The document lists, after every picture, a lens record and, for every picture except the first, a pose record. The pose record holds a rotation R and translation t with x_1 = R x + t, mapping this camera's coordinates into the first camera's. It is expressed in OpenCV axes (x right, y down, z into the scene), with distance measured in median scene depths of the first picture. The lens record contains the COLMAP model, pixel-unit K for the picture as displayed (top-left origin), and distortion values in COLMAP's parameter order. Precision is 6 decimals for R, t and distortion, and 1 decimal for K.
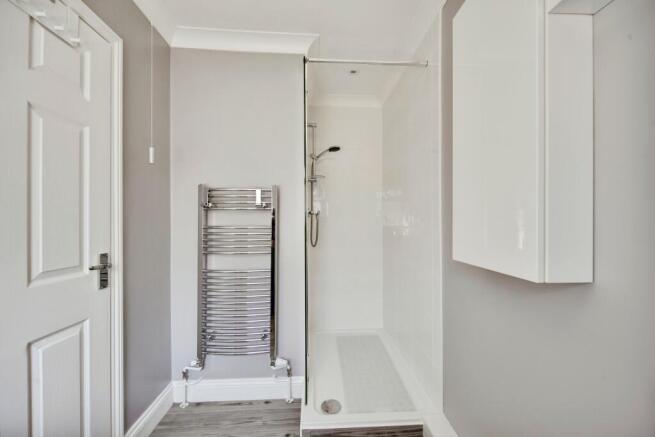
lens RADIAL K [[260.9, 0, 327.0], [0, 260.9, 222.3], [0, 0, 1]] dist [-0.001430, -0.000147]
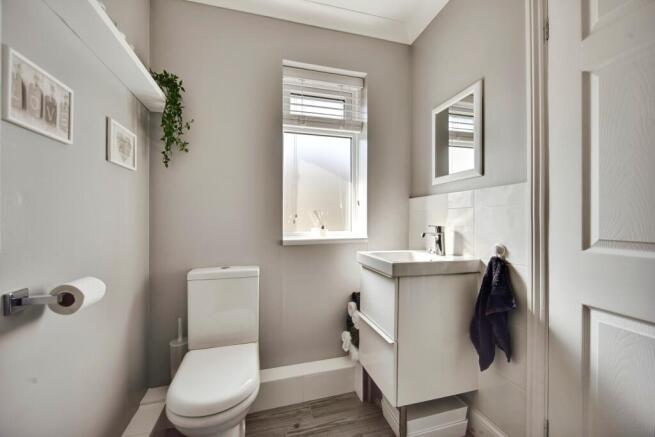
lens RADIAL K [[260.9, 0, 327.0], [0, 260.9, 222.3], [0, 0, 1]] dist [-0.001430, -0.000147]
pose [[-0.976730, 0.001837, -0.214463, 0.079628], [0.001917, 0.999998, -0.000162, 0.128184], [0.214462, -0.000570, -0.976732, 1.742533]]
